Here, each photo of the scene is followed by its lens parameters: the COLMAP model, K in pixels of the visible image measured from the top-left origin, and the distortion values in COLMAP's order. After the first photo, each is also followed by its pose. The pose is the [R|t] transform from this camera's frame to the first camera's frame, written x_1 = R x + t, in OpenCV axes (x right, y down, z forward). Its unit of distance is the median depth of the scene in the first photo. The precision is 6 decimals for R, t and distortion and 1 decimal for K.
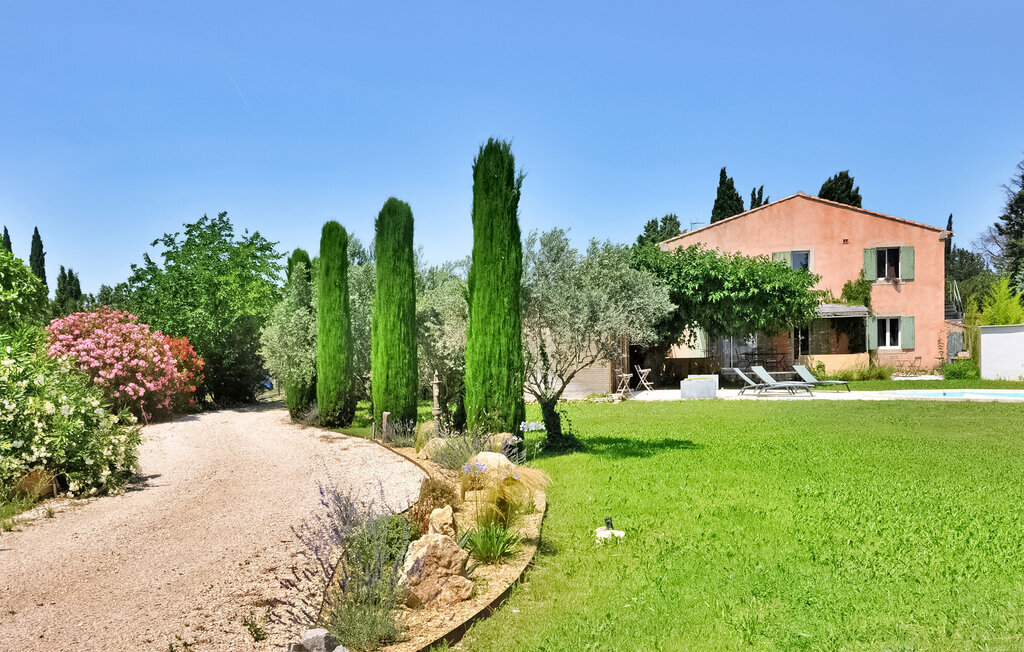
lens RADIAL K [[958.0, 0, 511.4], [0, 958.0, 384.0], [0, 0, 1]] dist [-0.063439, 0.002746]
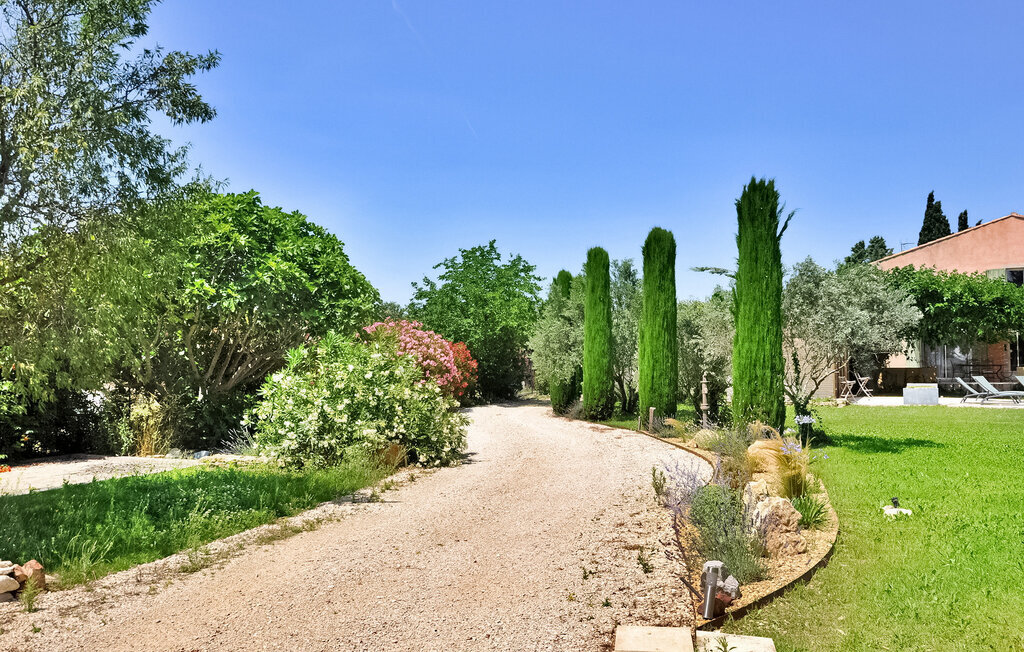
lens RADIAL K [[869.4, 0, 506.4], [0, 869.4, 309.1], [0, 0, 1]] dist [0.002821, 0.002373]
pose [[0.978886, 0.001779, -0.204400, -0.079997], [-0.021116, 0.995492, -0.092461, 0.010542], [0.203314, 0.094825, 0.974511, -0.082344]]
